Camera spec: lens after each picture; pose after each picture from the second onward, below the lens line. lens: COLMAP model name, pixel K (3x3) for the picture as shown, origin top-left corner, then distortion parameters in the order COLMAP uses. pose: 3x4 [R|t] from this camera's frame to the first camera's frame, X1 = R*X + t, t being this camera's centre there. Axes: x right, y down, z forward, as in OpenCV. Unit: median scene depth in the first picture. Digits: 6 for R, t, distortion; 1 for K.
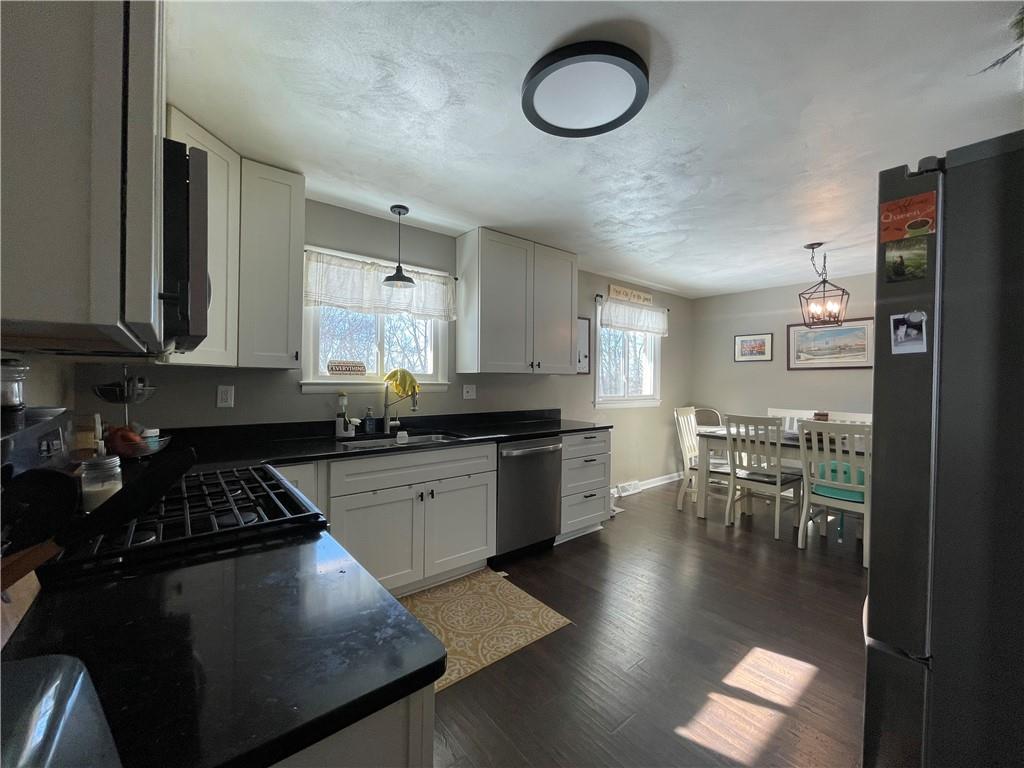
lens RADIAL K [[415.2, 0, 512.0], [0, 415.2, 384.0], [0, 0, 1]] dist [-0.001776, -0.000137]
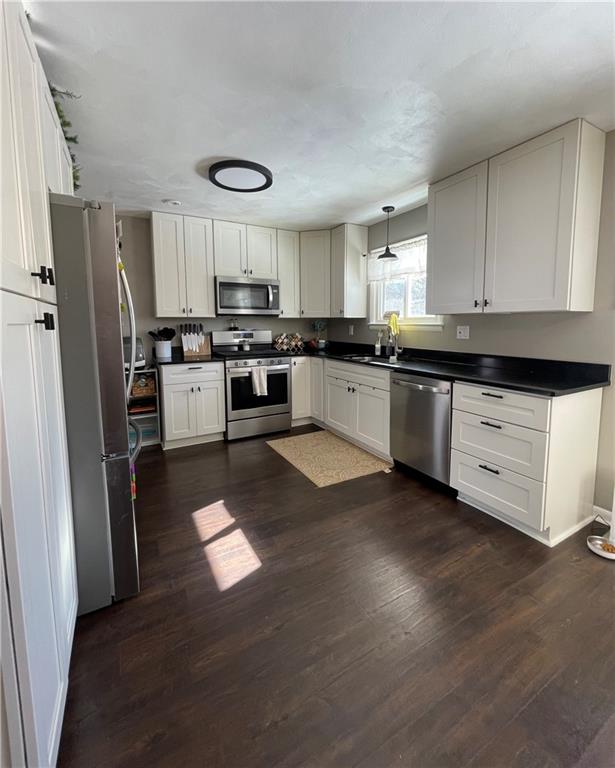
lens RADIAL K [[335.3, 0, 311.3], [0, 335.3, 357.8], [0, 0, 1]] dist [0.000420, 0.000007]
pose [[-0.171785, 0.098124, -0.980235, 1.041330], [-0.003440, 0.994961, 0.100201, -0.002262], [0.985128, 0.020585, -0.170582, 0.956261]]
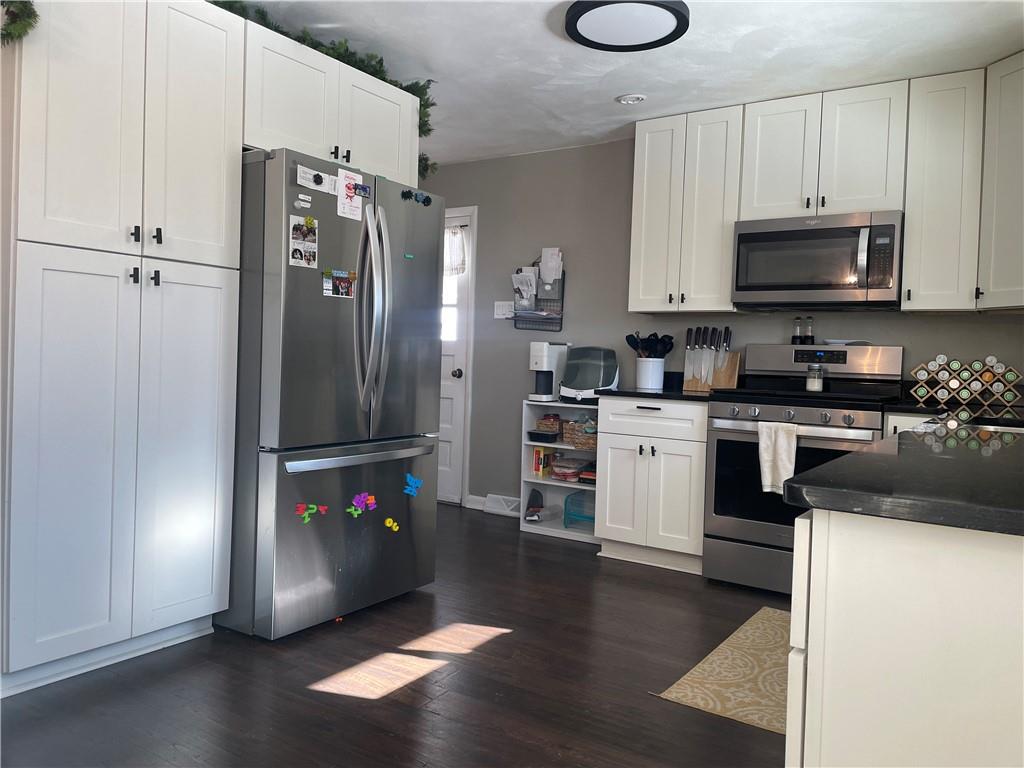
lens RADIAL K [[783.3, 0, 512.3], [0, 783.3, 376.9], [0, 0, 1]] dist [0.076002, -0.001376]
pose [[-0.954747, -0.031883, -0.295706, 0.578509], [-0.043025, 0.998585, 0.031249, 0.068908], [0.294291, 0.042557, -0.954768, 1.656466]]
